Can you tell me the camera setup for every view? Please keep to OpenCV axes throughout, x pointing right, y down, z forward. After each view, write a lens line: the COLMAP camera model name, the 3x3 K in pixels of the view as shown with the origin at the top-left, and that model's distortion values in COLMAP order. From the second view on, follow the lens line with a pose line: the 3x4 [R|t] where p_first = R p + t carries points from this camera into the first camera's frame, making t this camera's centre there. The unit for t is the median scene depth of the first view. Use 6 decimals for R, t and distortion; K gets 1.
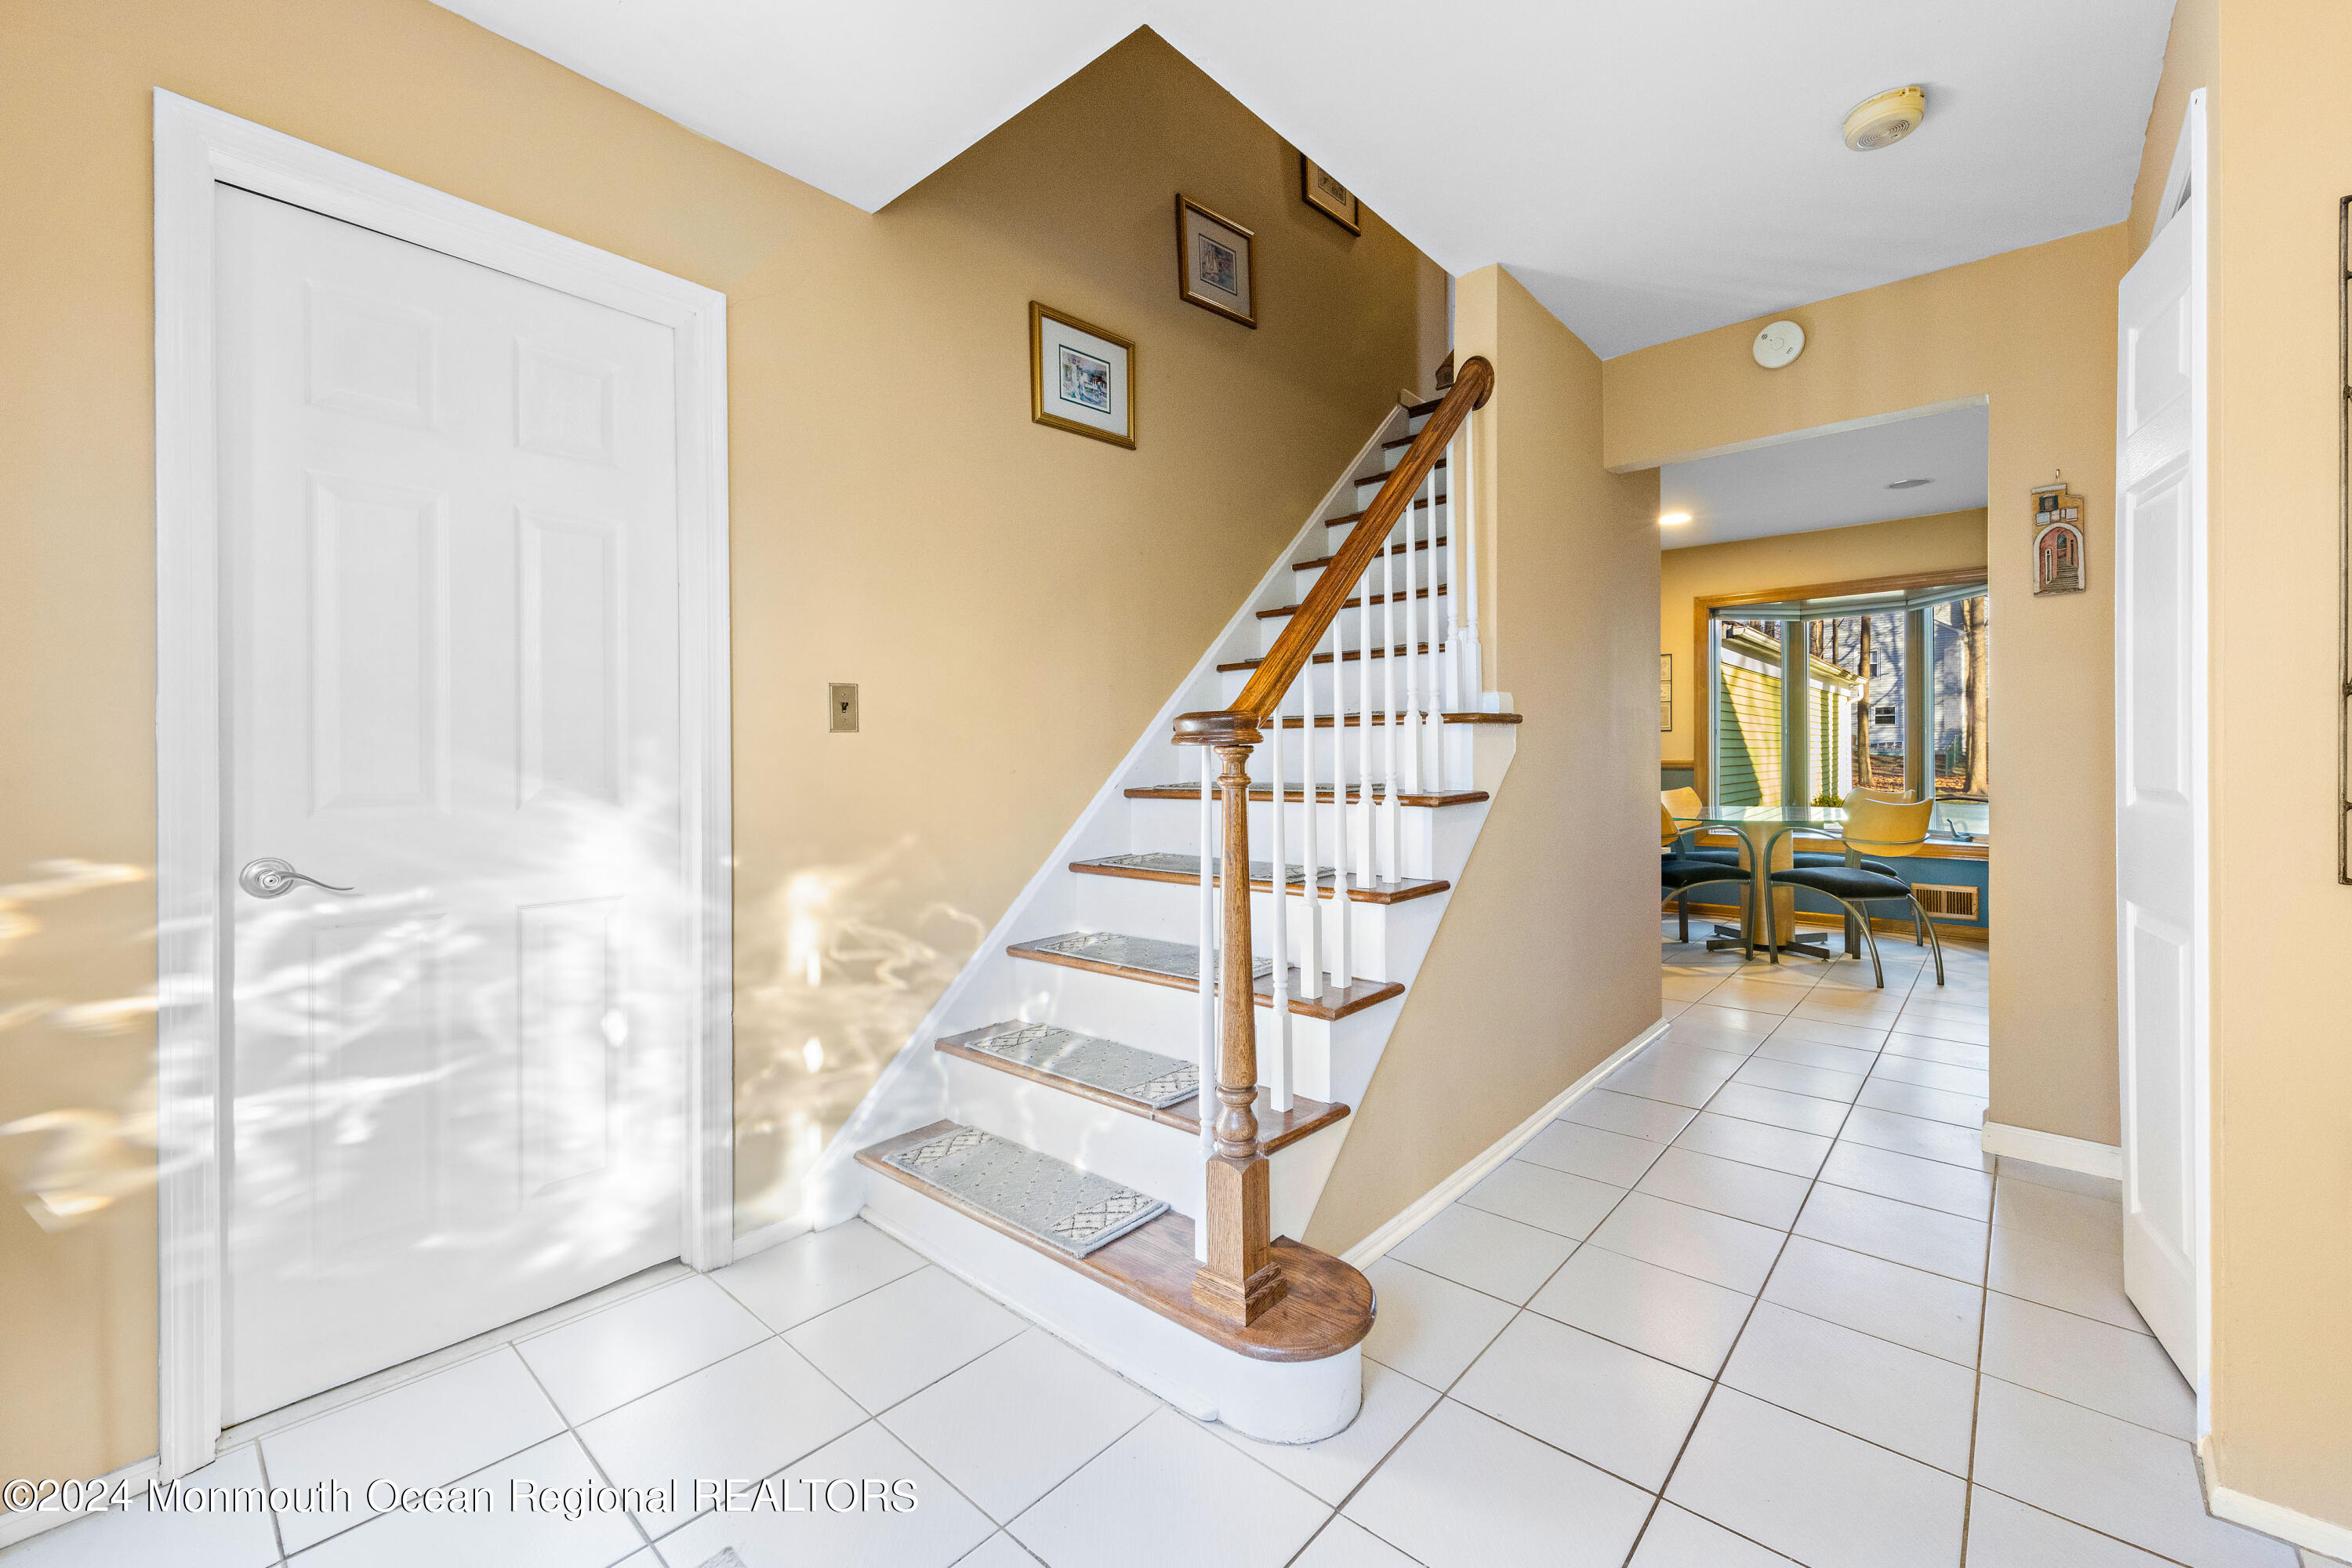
lens RADIAL K [[965.6, 0, 1176.8], [0, 965.6, 772.9], [0, 0, 1]] dist [0.003706, -0.000649]
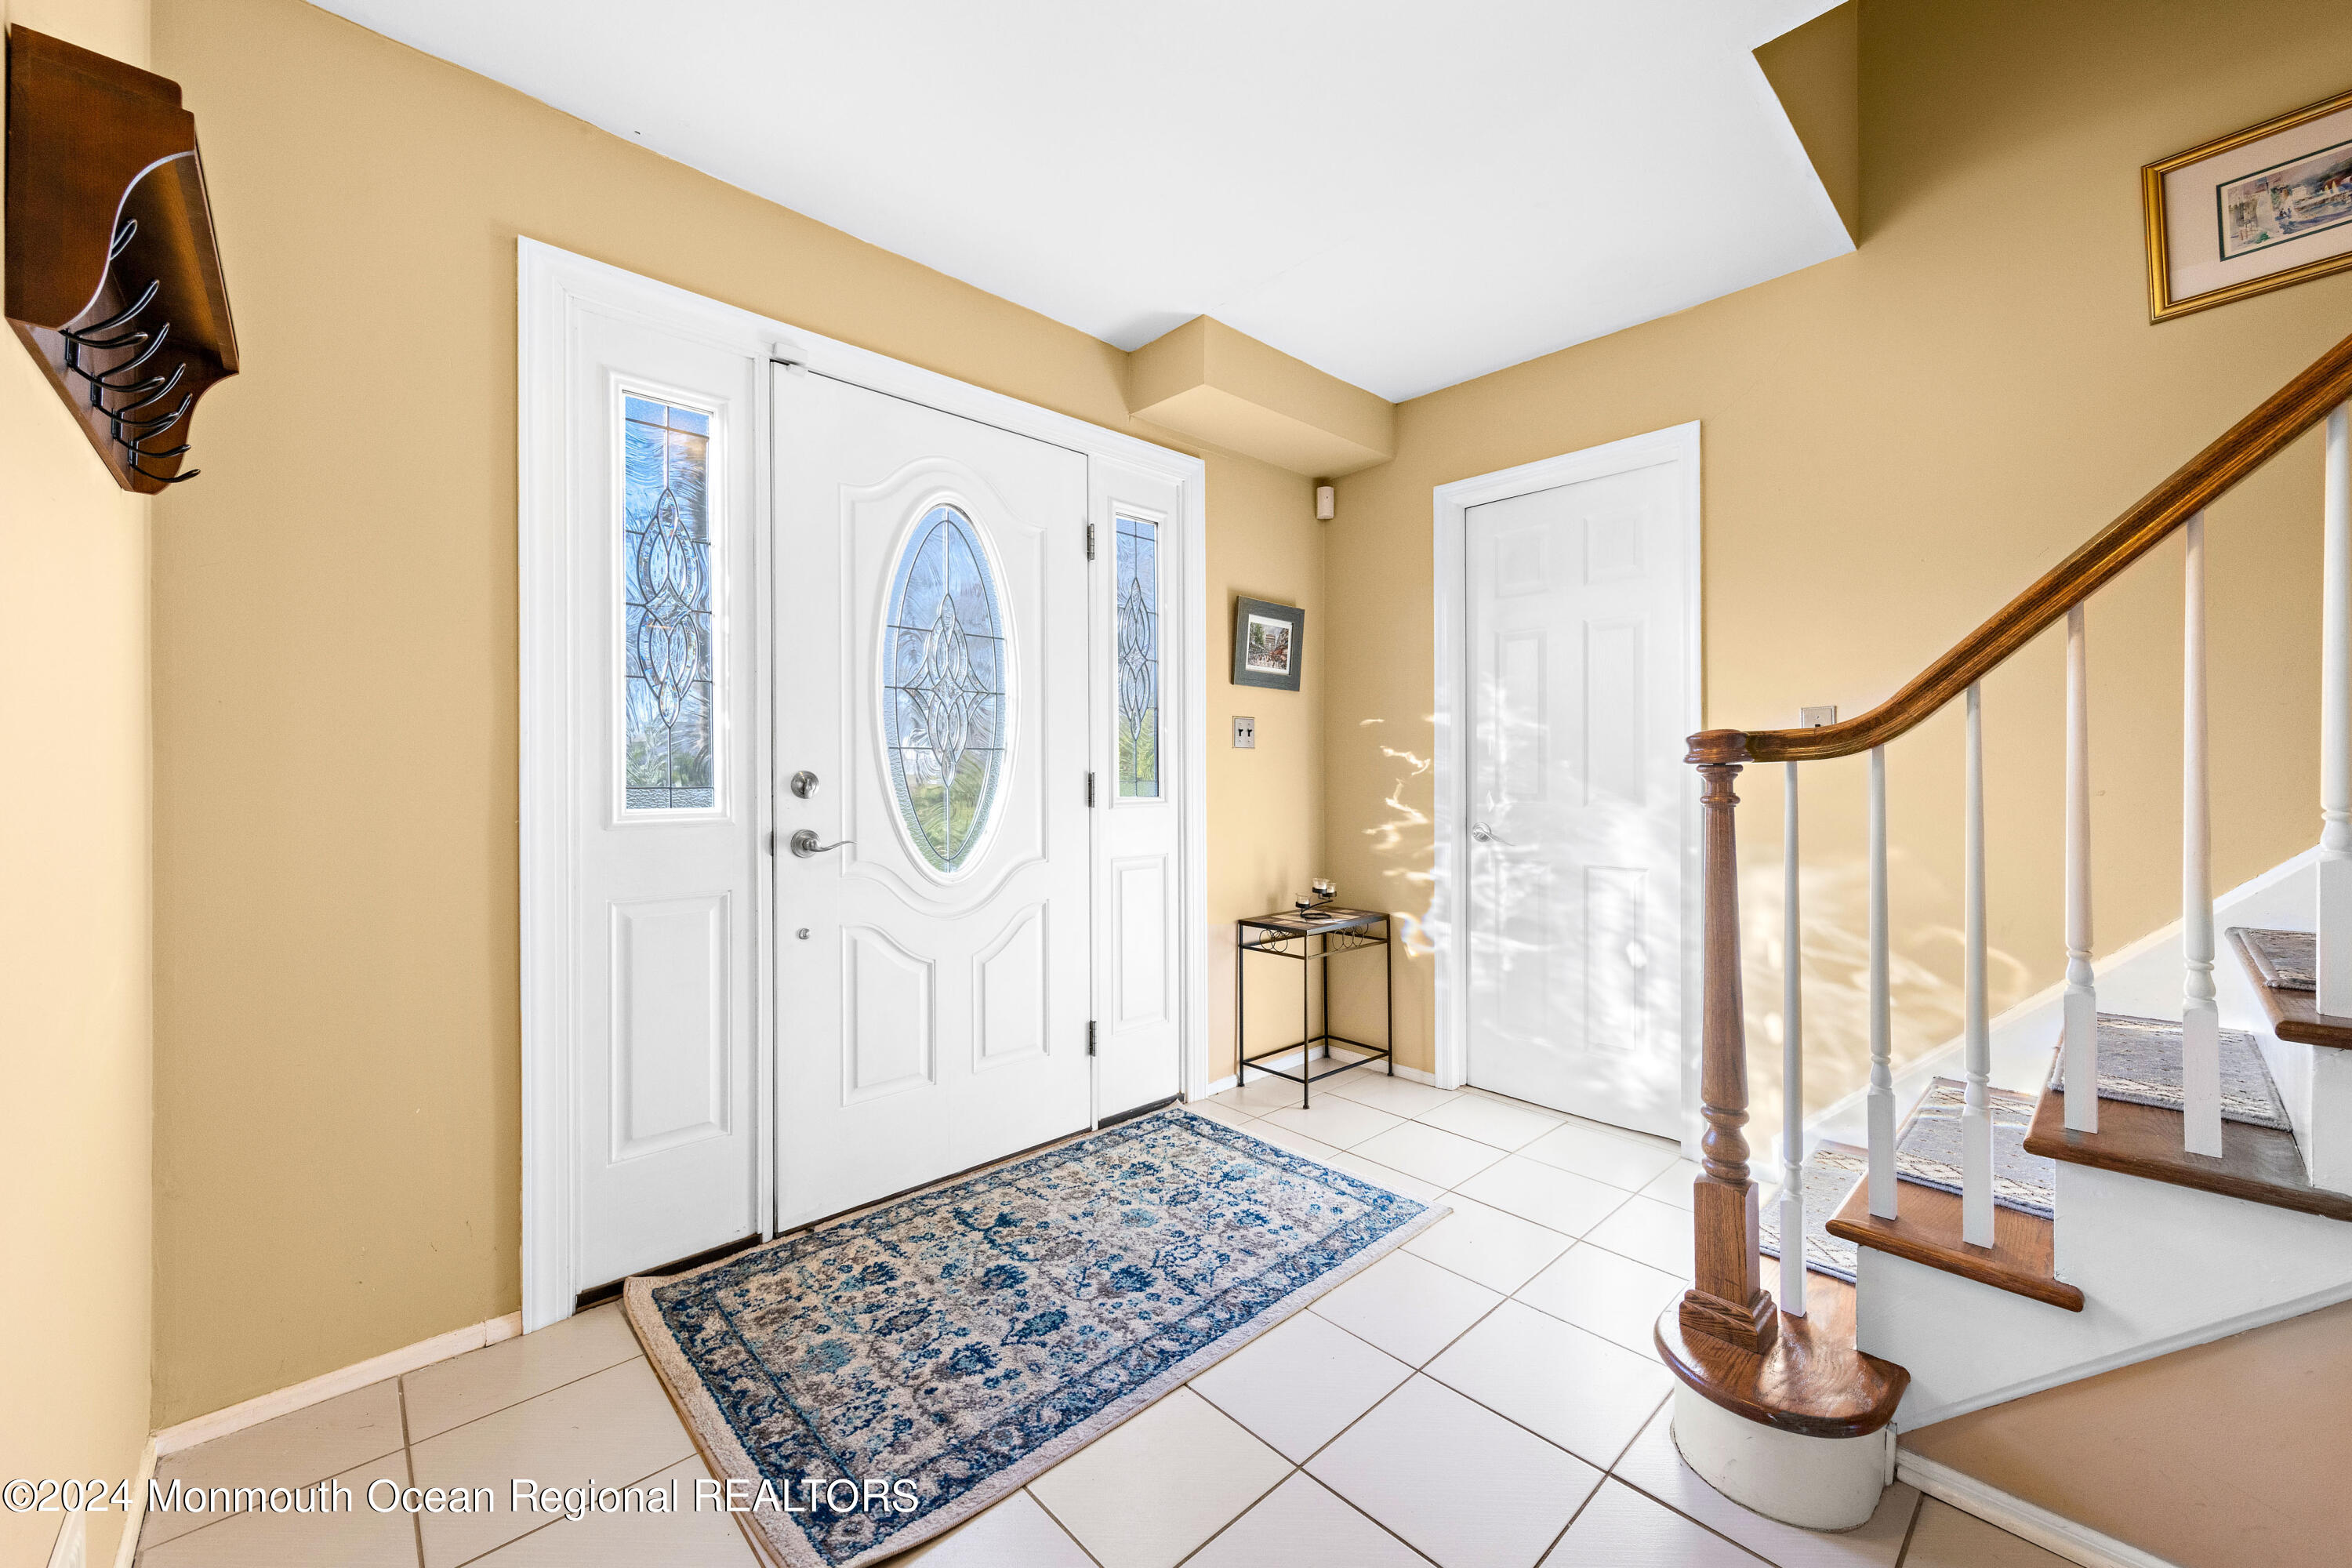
lens RADIAL K [[920.2, 0, 1180.3], [0, 920.2, 773.0], [0, 0, 1]] dist [0.003152, 0.000856]
pose [[-0.102317, 0.005670, -0.994736, 0.946076], [-0.010401, 0.999923, 0.006769, -0.017660], [0.994698, 0.011039, -0.102250, 0.479380]]
